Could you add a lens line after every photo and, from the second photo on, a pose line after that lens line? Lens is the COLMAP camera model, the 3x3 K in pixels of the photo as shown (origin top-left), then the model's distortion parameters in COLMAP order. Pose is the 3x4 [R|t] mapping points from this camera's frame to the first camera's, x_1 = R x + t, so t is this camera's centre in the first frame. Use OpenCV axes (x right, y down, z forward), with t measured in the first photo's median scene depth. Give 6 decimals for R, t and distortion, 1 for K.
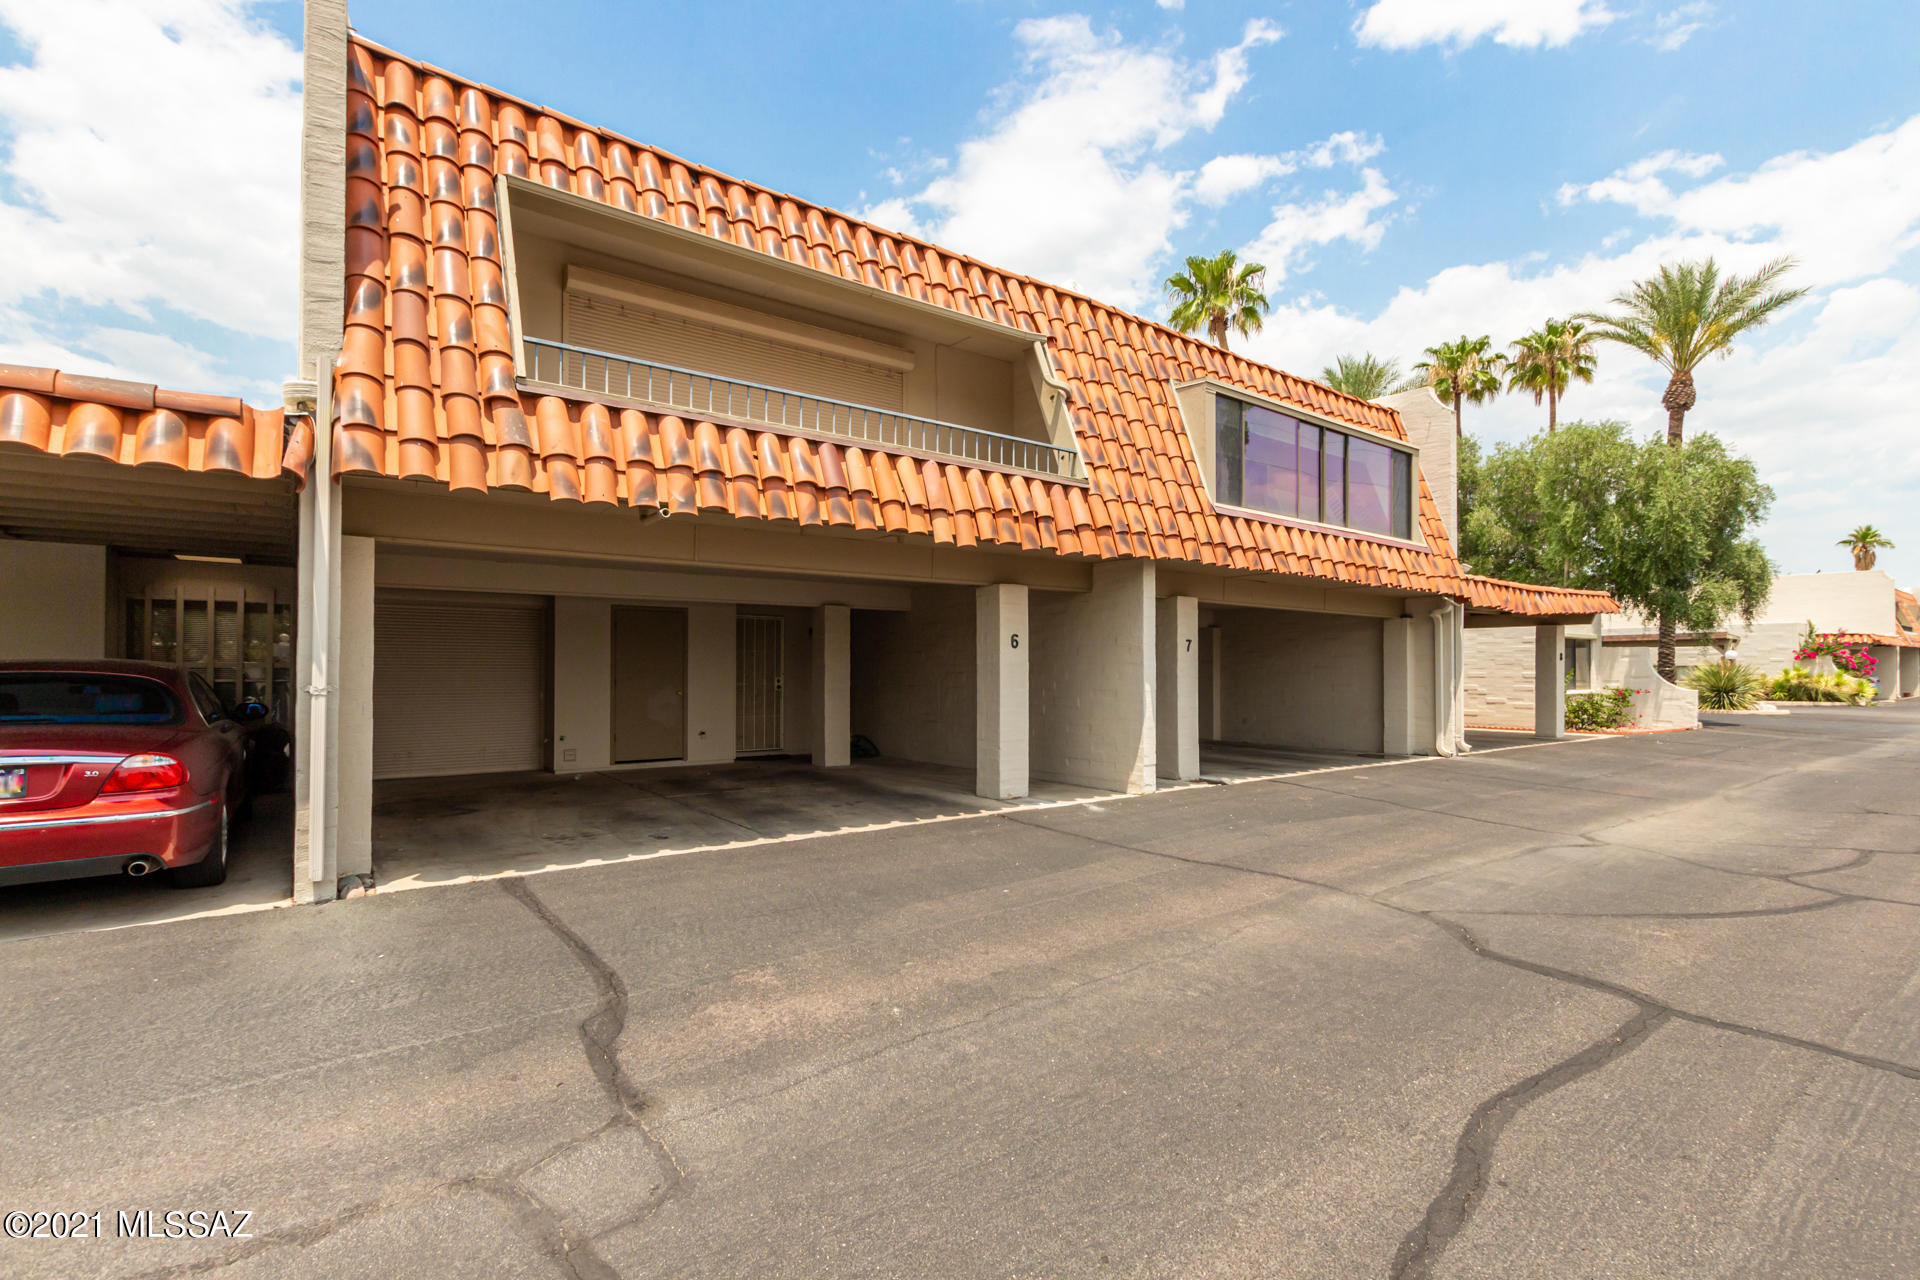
lens RADIAL K [[896.3, 0, 961.9], [0, 896.3, 668.8], [0, 0, 1]] dist [0.010094, -0.000113]
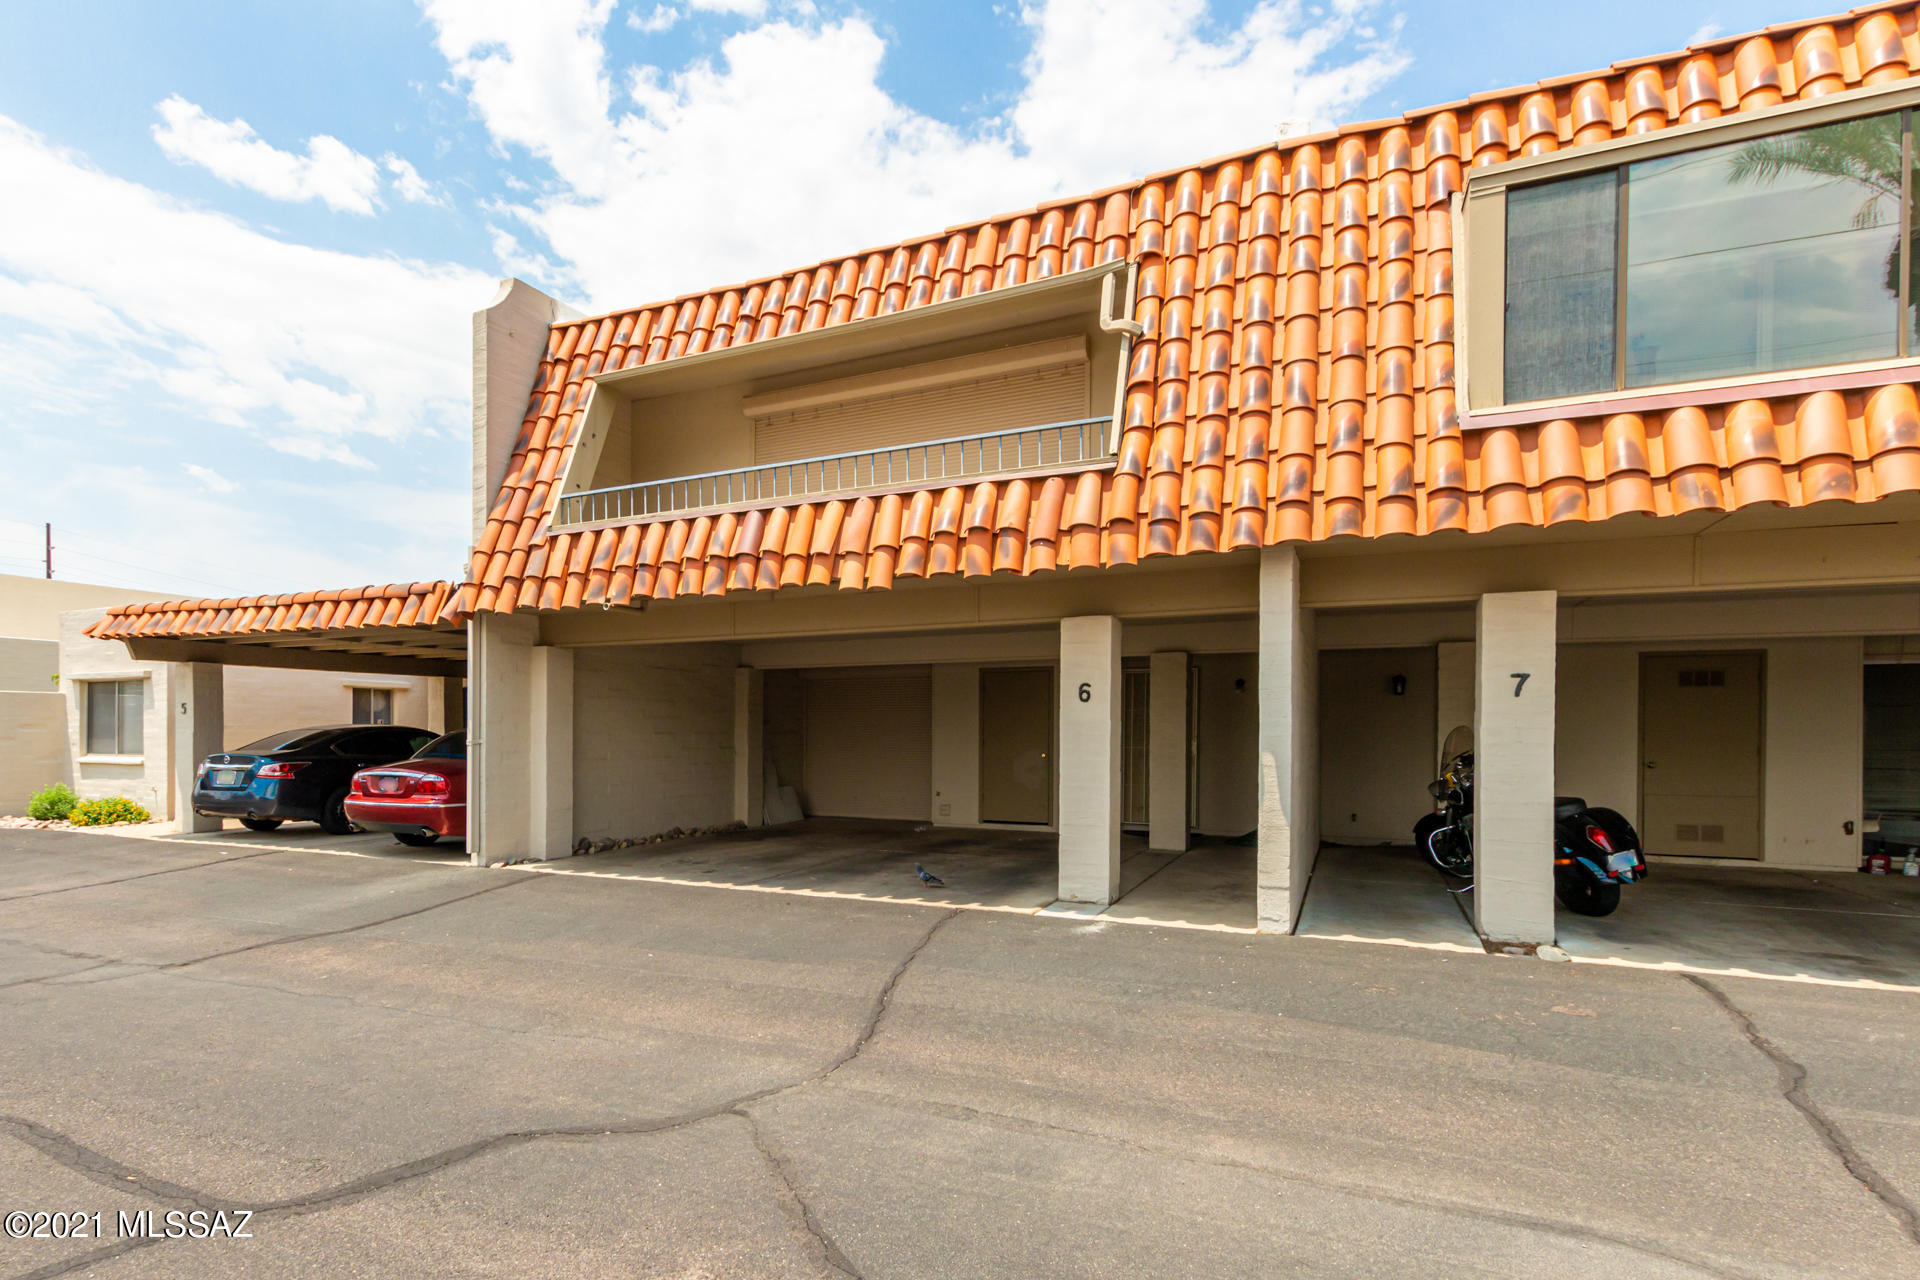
lens RADIAL K [[1009.2, 0, 957.1], [0, 1009.2, 729.0], [0, 0, 1]] dist [-0.026117, 0.000642]
pose [[0.467314, -0.003119, -0.884086, 1.194982], [-0.001908, 0.999988, -0.004536, 0.006364], [0.884089, 0.003806, 0.467302, 0.797520]]
